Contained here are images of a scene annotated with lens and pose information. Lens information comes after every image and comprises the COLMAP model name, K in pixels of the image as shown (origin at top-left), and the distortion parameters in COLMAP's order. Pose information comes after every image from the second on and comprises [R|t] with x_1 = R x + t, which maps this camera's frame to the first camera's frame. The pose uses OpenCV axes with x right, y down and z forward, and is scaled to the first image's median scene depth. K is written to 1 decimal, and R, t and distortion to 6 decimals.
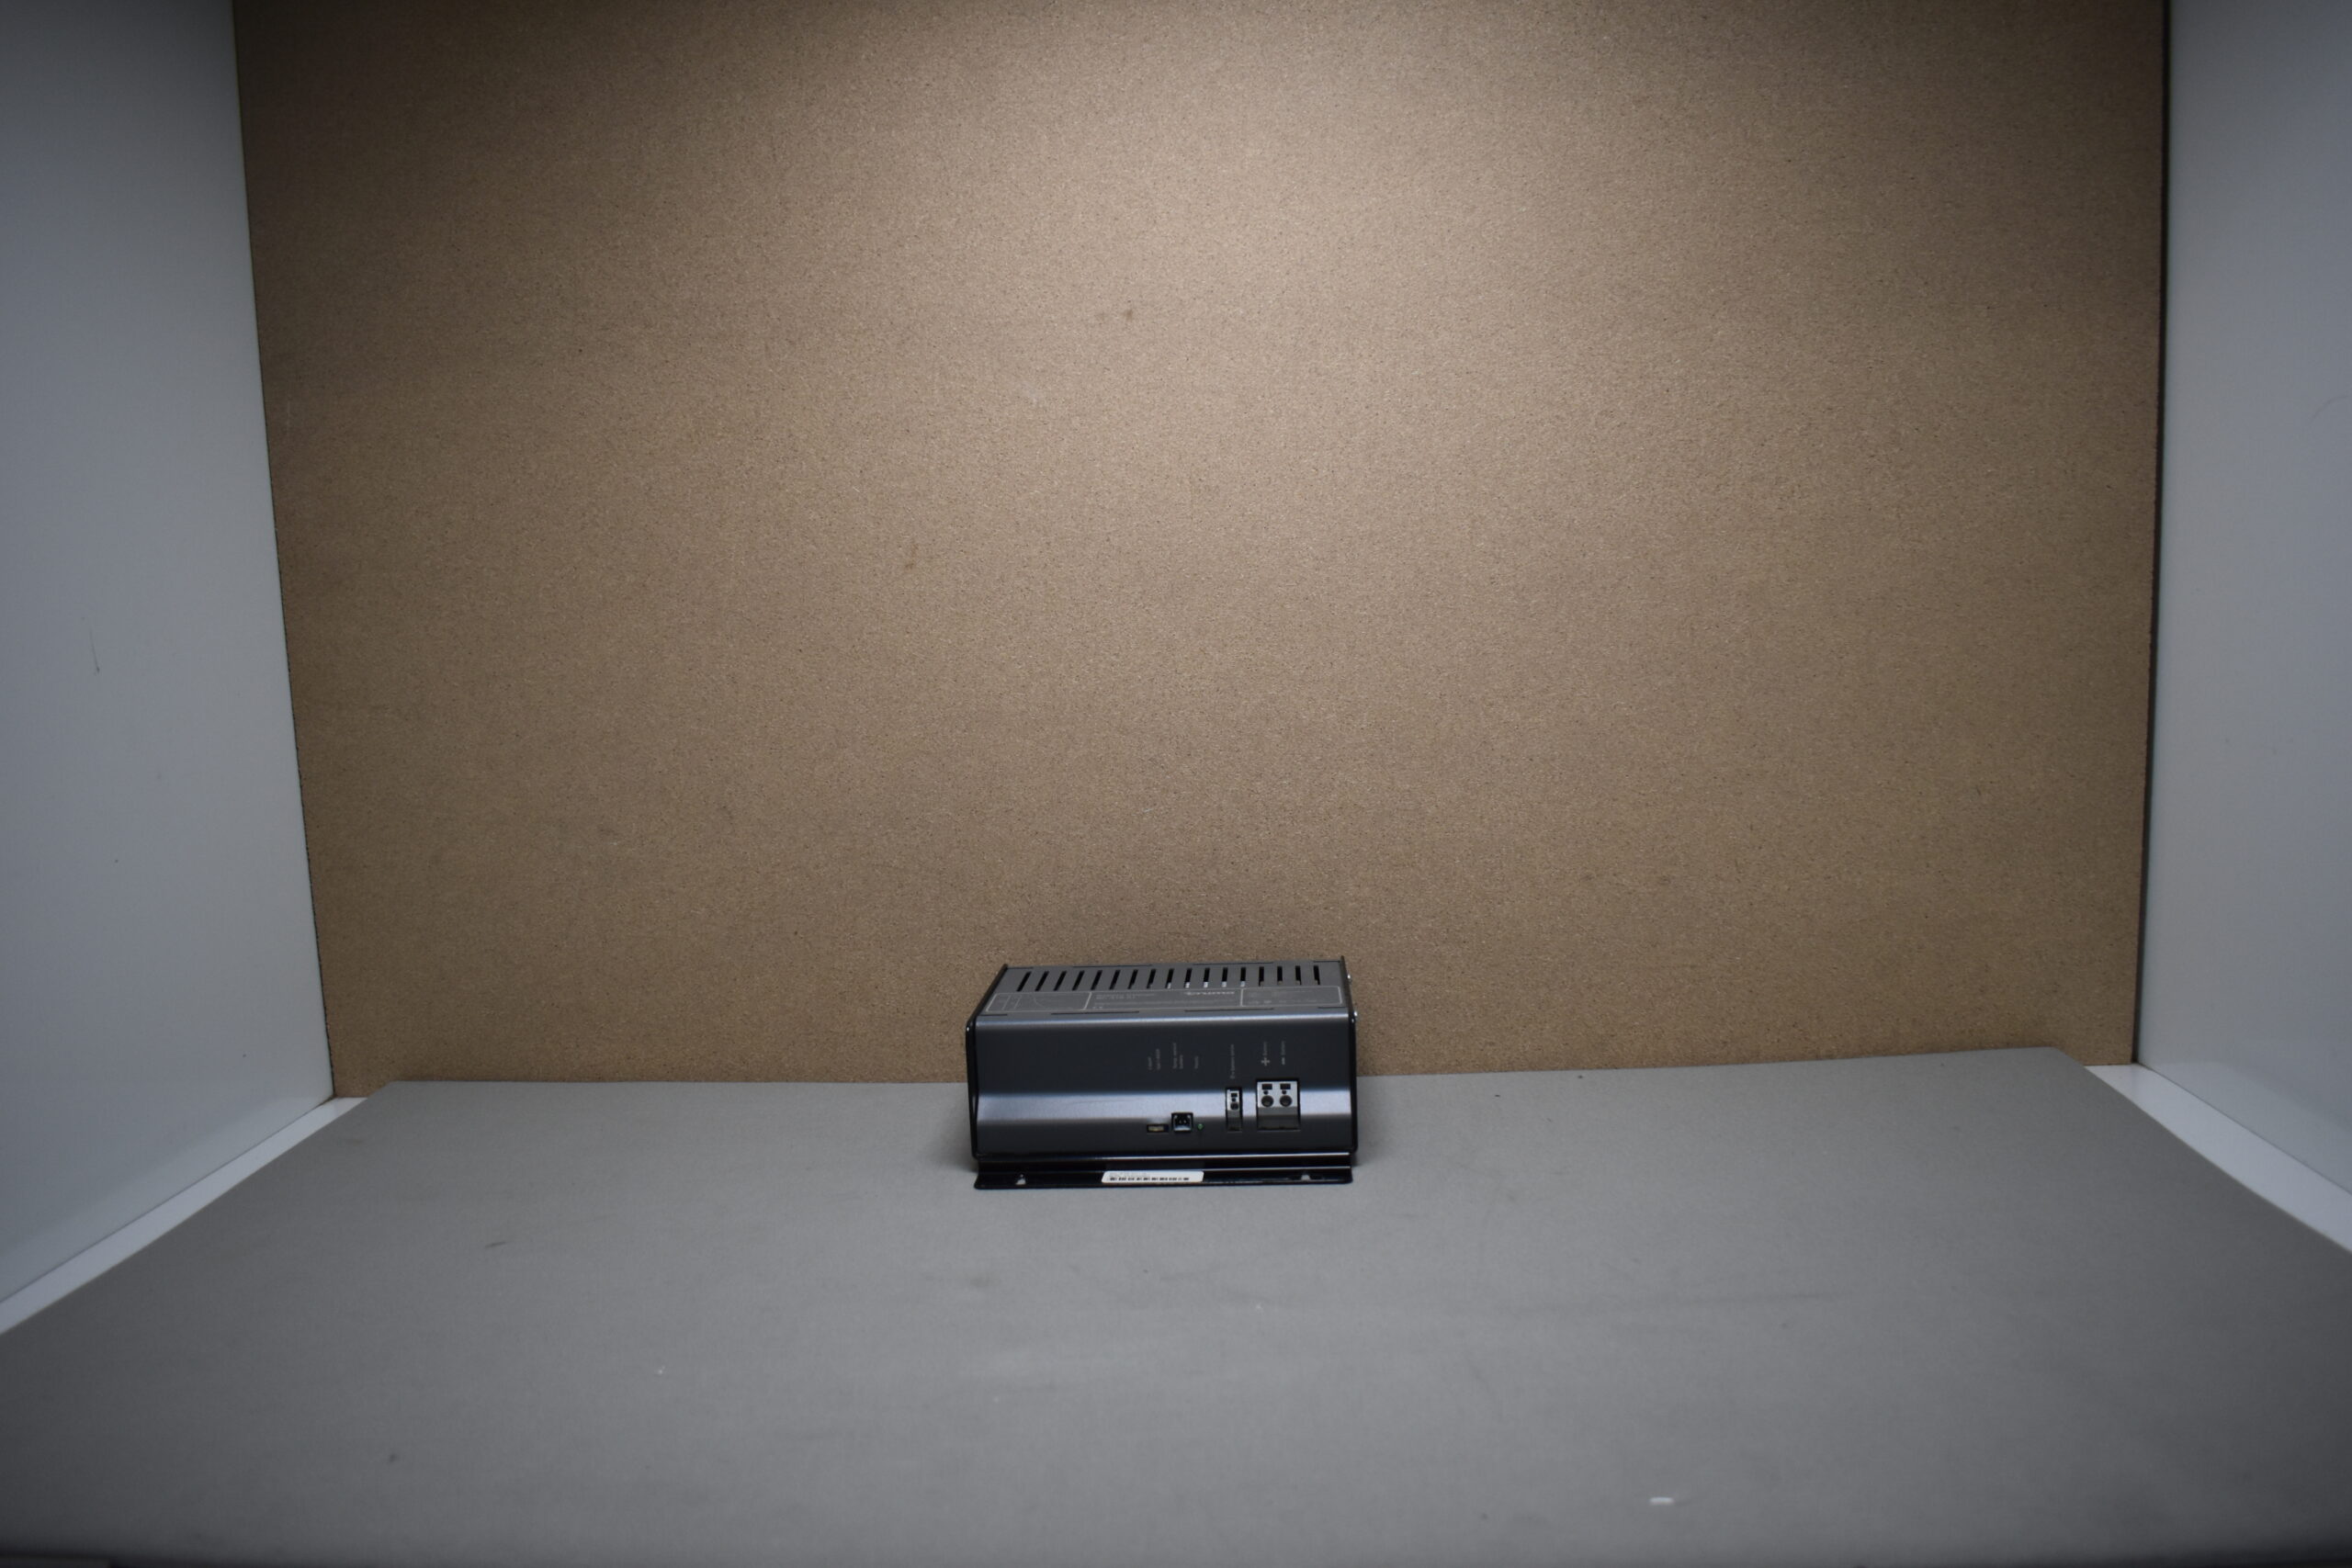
lens RADIAL K [[1804.1, 0, 1171.9], [0, 1804.1, 787.0], [0, 0, 1]] dist [-0.046905, 0.006525]
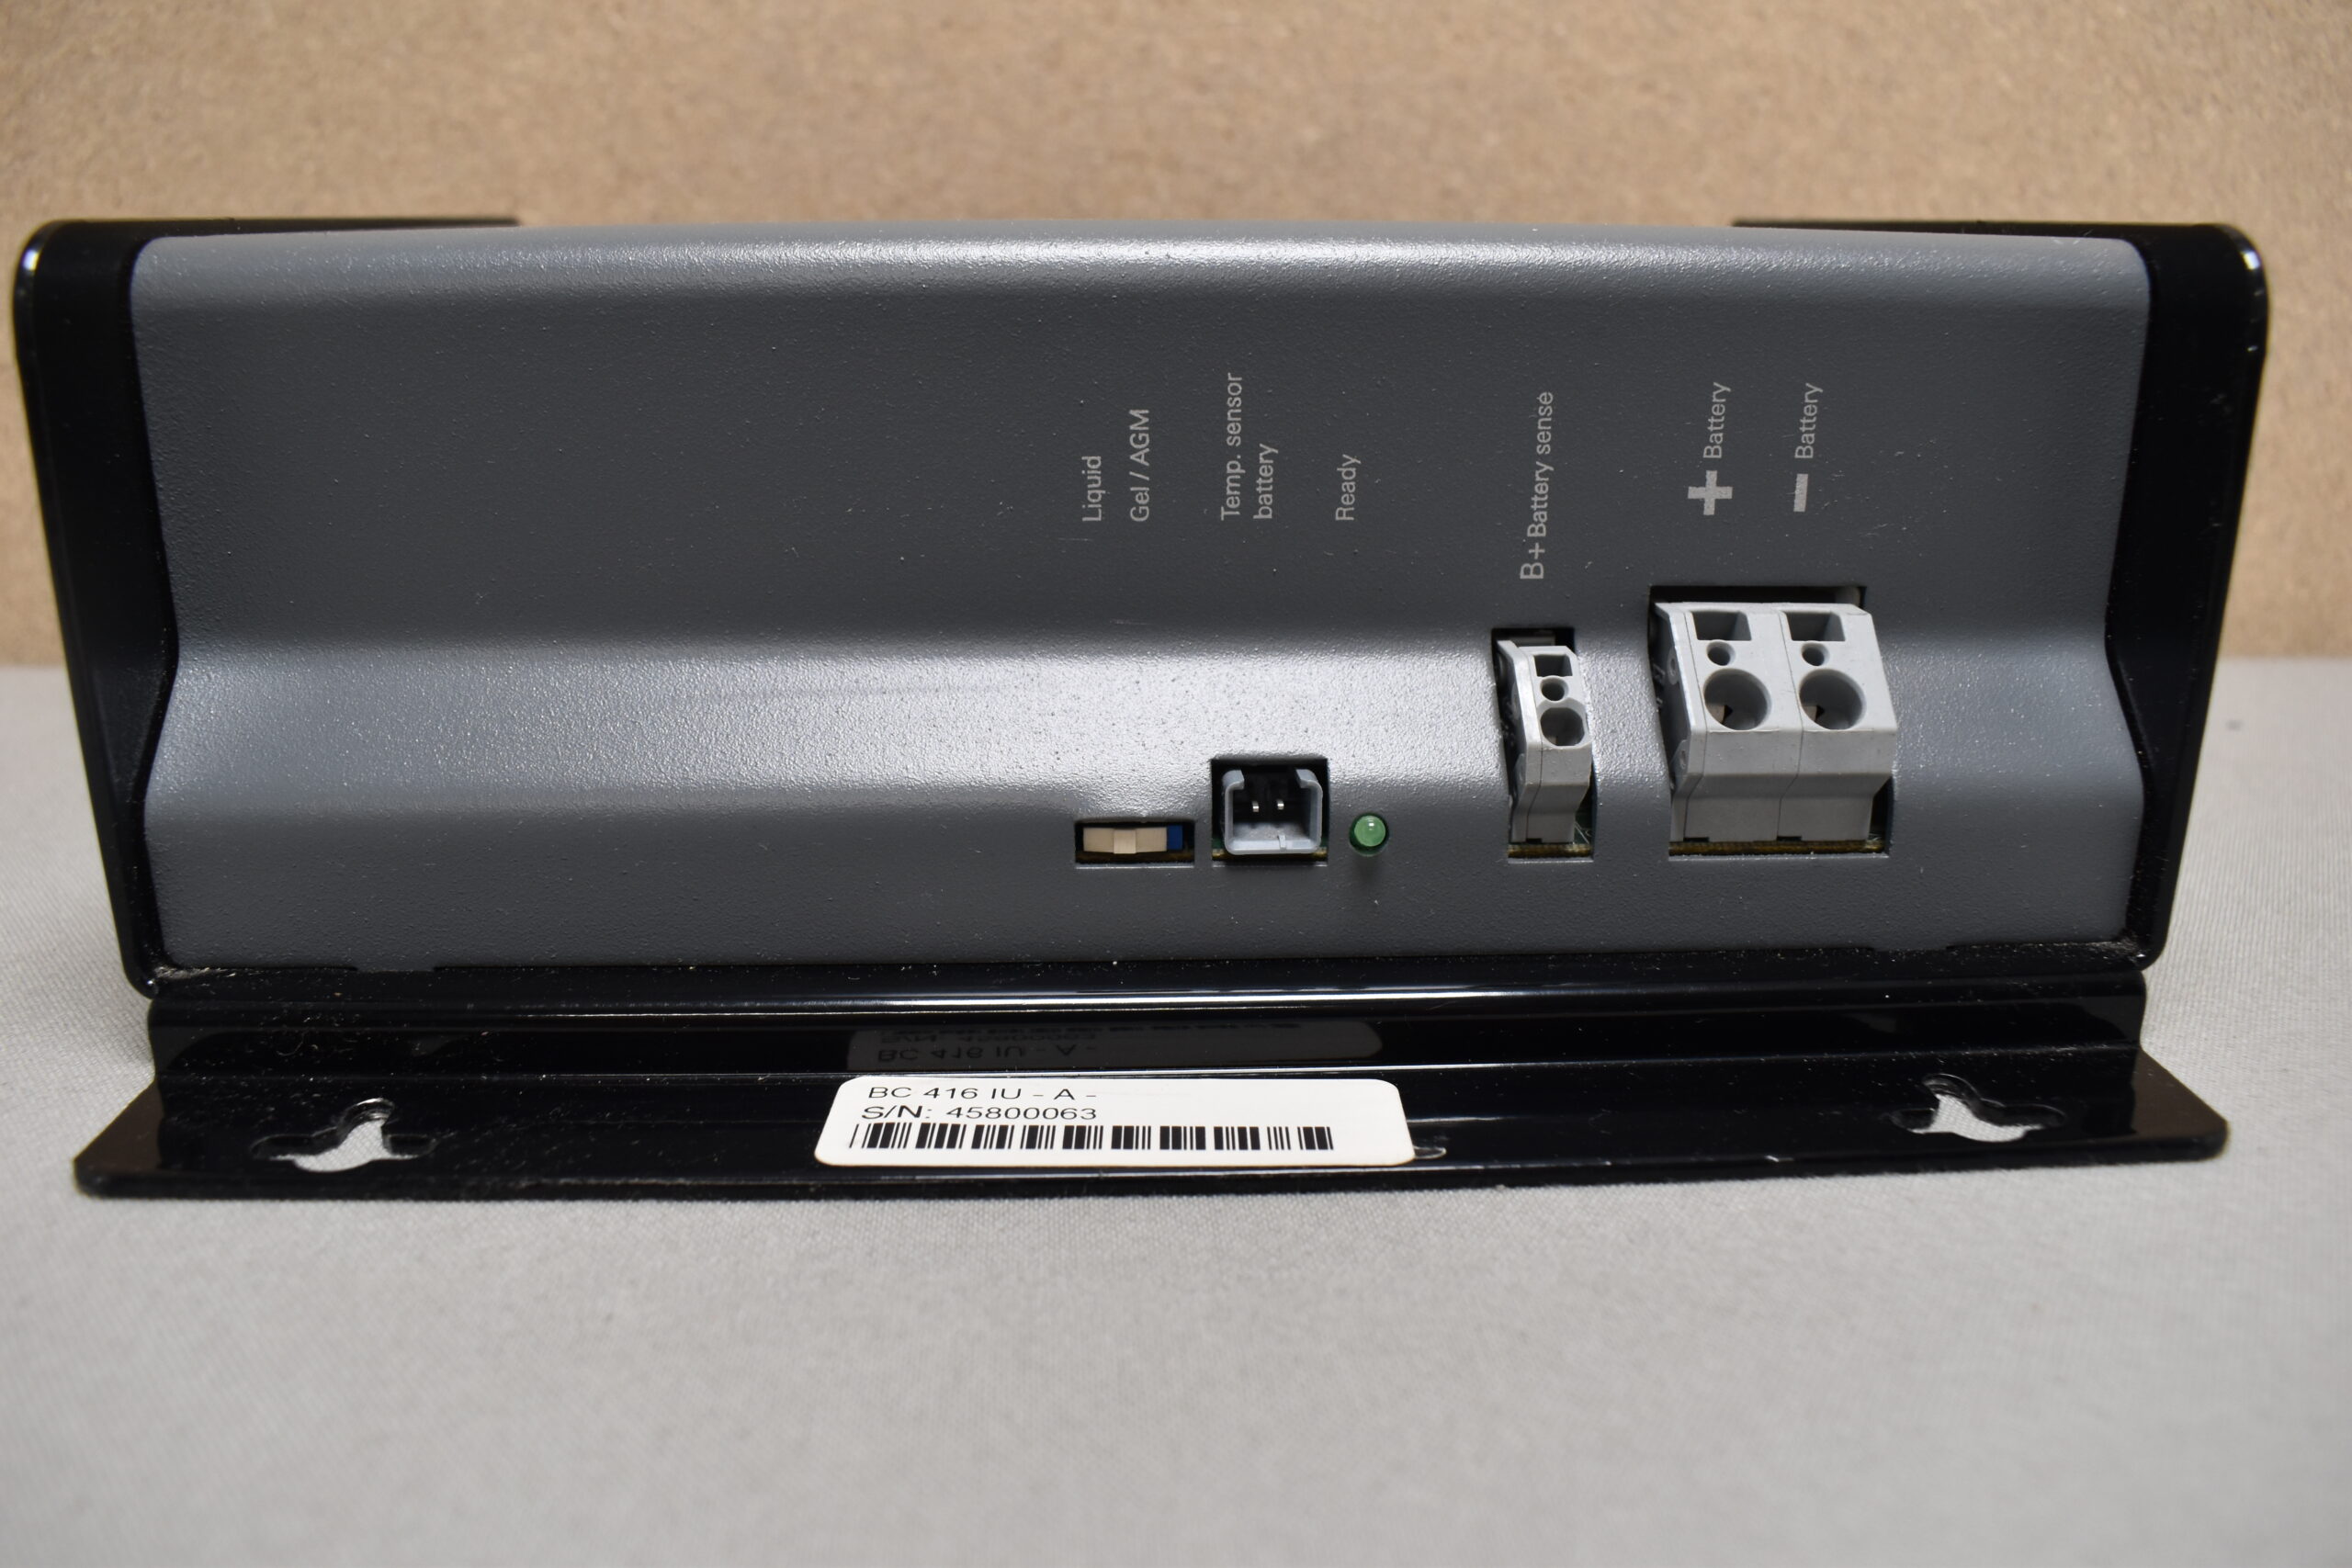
lens RADIAL K [[1804.1, 0, 1168.0], [0, 1804.1, 800.2], [0, 0, 1]] dist [-0.046905, 0.006525]
pose [[0.995198, 0.009951, 0.097376, -0.022345], [-0.028024, 0.982141, 0.186047, 0.151154], [-0.093786, -0.187883, 0.977704, 0.819975]]
